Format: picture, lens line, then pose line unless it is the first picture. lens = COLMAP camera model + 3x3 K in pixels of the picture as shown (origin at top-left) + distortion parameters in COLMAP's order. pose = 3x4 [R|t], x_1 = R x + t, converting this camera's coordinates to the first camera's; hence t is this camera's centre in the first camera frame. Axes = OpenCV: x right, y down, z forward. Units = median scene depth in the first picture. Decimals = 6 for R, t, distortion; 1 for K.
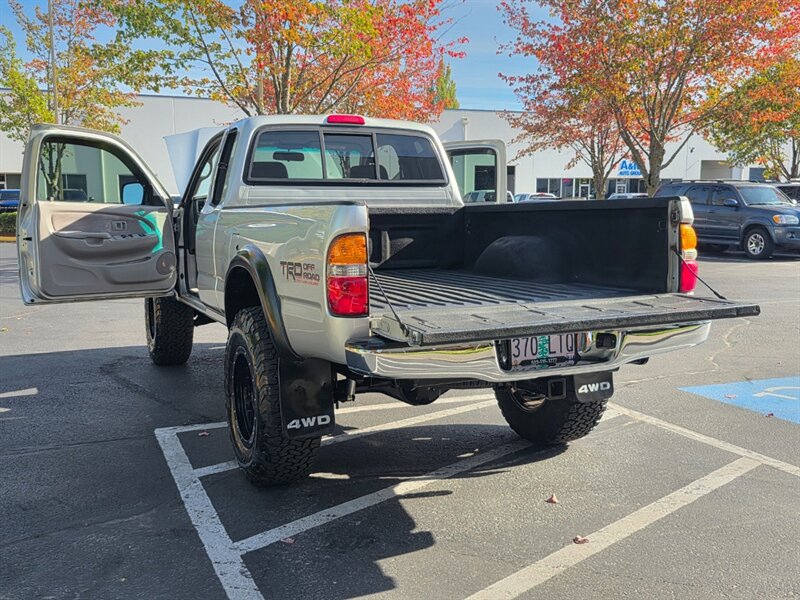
lens RADIAL K [[773.9, 0, 408.7], [0, 773.9, 305.0], [0, 0, 1]] dist [0.051743, 0.000000]
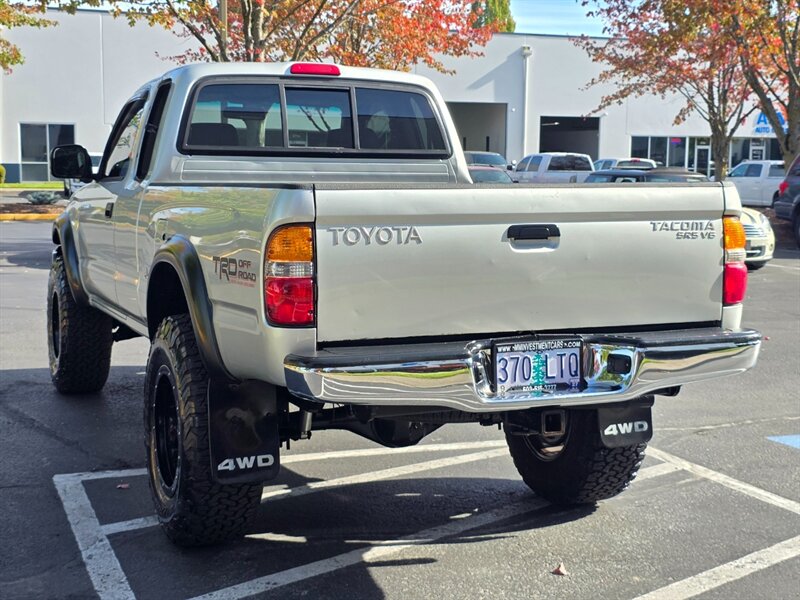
lens RADIAL K [[1145.8, 0, 412.5], [0, 1145.8, 295.2], [0, 0, 1]] dist [0.065954, 0.000000]
pose [[0.999546, 0.016542, -0.025178, 0.055761], [-0.017081, 0.999627, -0.021333, 0.003497], [0.024816, 0.021753, 0.999455, -0.134058]]
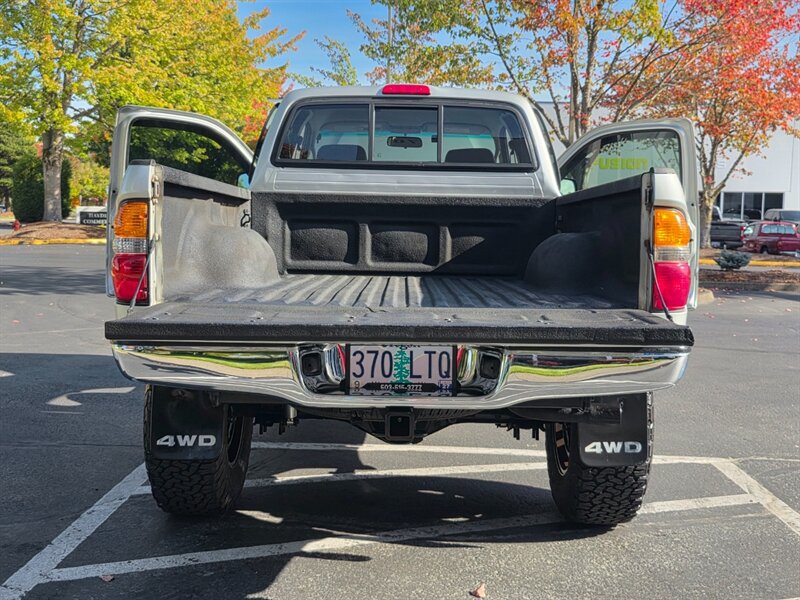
lens RADIAL K [[912.6, 0, 429.5], [0, 912.6, 284.5], [0, 0, 1]] dist [0.042759, 0.000000]
pose [[0.918533, 0.051190, -0.392016, 0.403842], [-0.075355, 0.996072, -0.046497, 0.010888], [0.388096, 0.072250, 0.918782, 0.167807]]
